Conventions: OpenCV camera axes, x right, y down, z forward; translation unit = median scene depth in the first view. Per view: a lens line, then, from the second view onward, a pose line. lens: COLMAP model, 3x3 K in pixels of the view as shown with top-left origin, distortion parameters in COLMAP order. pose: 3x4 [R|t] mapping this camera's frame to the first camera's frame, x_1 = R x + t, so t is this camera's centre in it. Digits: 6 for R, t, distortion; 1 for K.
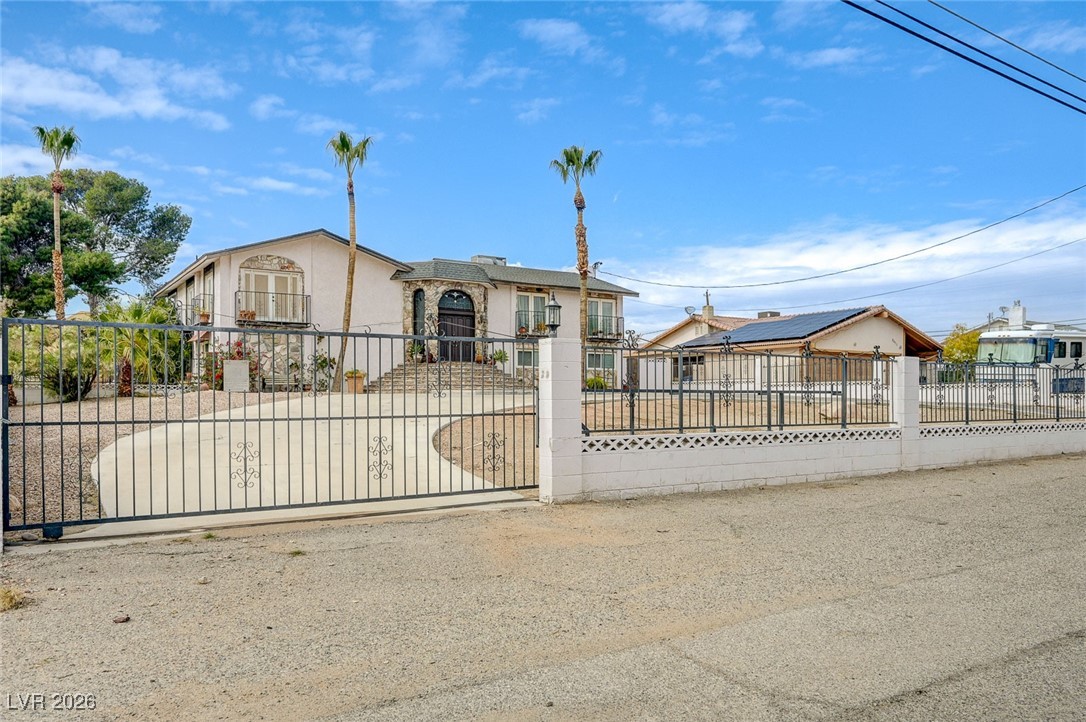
lens RADIAL K [[822.2, 0, 533.2], [0, 822.2, 414.5], [0, 0, 1]] dist [-0.044164, 0.004737]
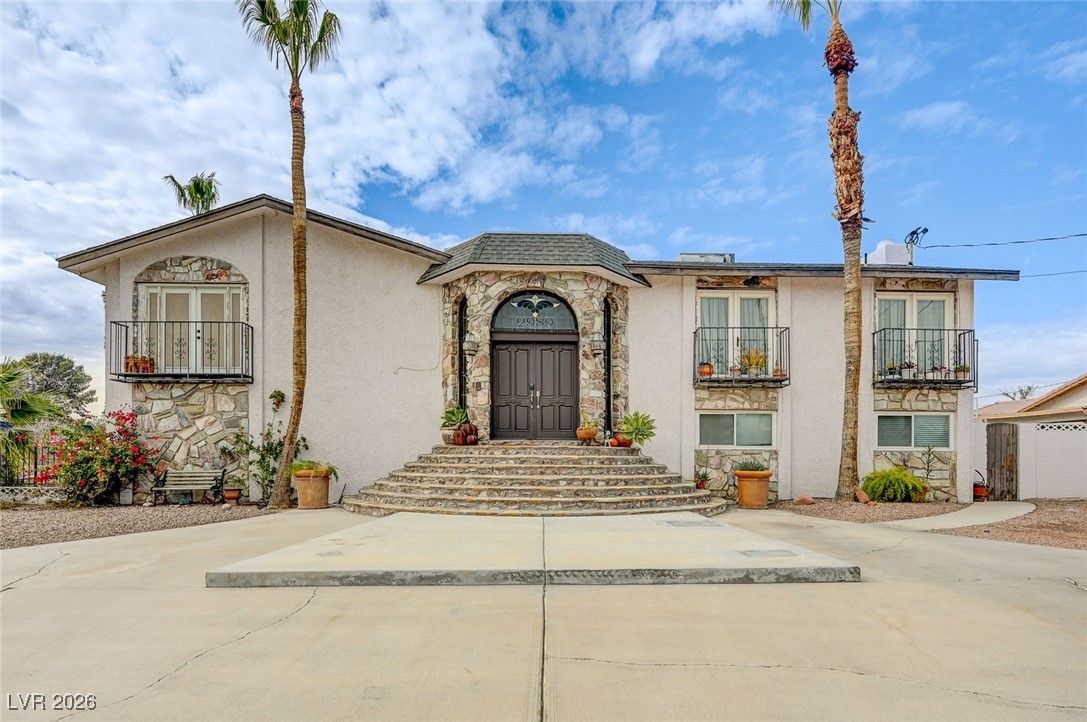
lens RADIAL K [[622.2, 0, 539.6], [0, 622.2, 461.4], [0, 0, 1]] dist [-0.004748, -0.000531]
pose [[0.855803, 0.010147, -0.517203, 0.089688], [-0.013577, 0.999904, -0.002849, -0.048139], [0.517124, 0.009460, 0.855858, 0.648092]]
